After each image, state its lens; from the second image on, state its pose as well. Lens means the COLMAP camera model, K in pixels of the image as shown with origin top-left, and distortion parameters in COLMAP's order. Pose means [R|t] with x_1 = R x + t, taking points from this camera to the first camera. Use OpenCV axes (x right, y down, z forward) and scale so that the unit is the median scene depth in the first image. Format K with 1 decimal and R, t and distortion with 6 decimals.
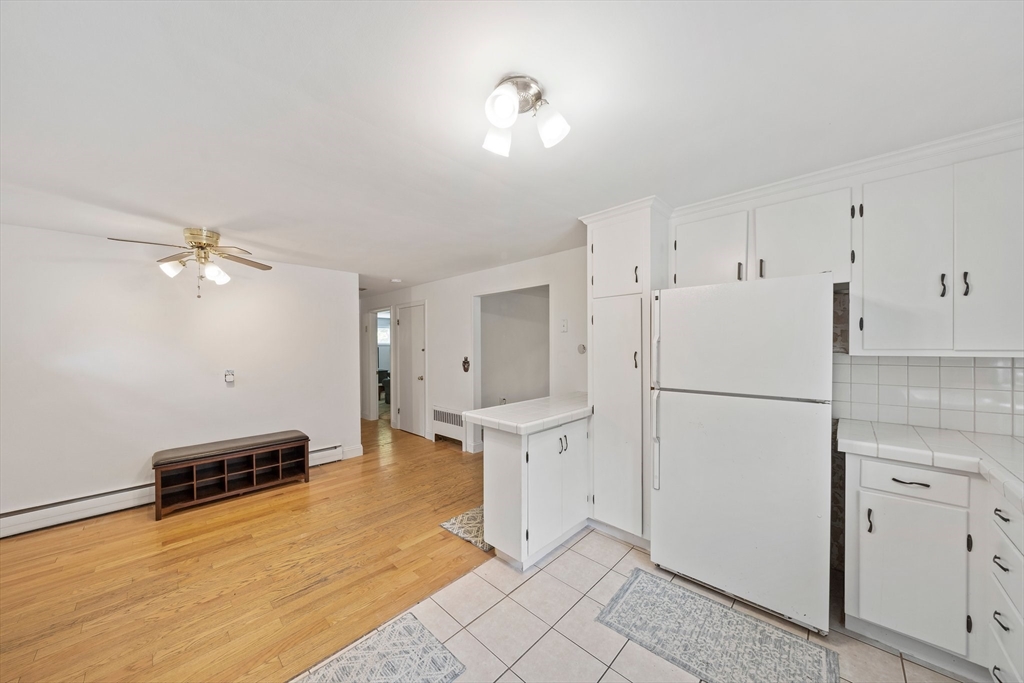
lens RADIAL K [[351.9, 0, 505.8], [0, 351.9, 348.7], [0, 0, 1]] dist [0.000880, -0.000137]
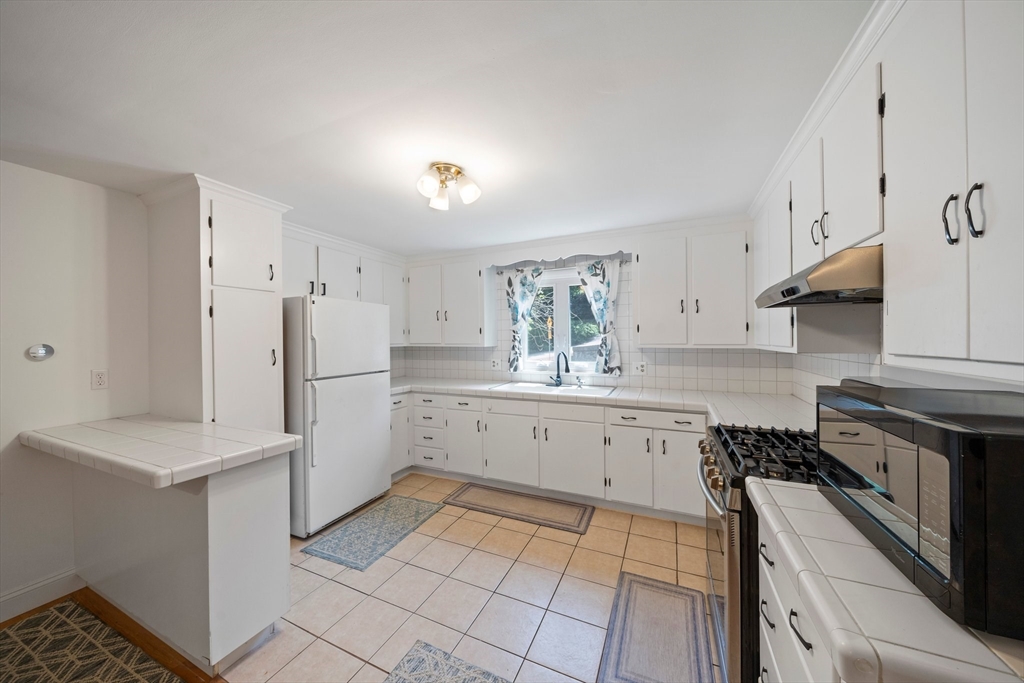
lens RADIAL K [[351.9, 0, 506.0], [0, 351.9, 340.4], [0, 0, 1]] dist [0.000880, -0.000137]
pose [[-0.331112, 0.009664, 0.943542, -0.970497], [0.022175, 0.999751, -0.002458, -0.001010], [-0.943331, 0.020109, -0.331244, 0.857192]]
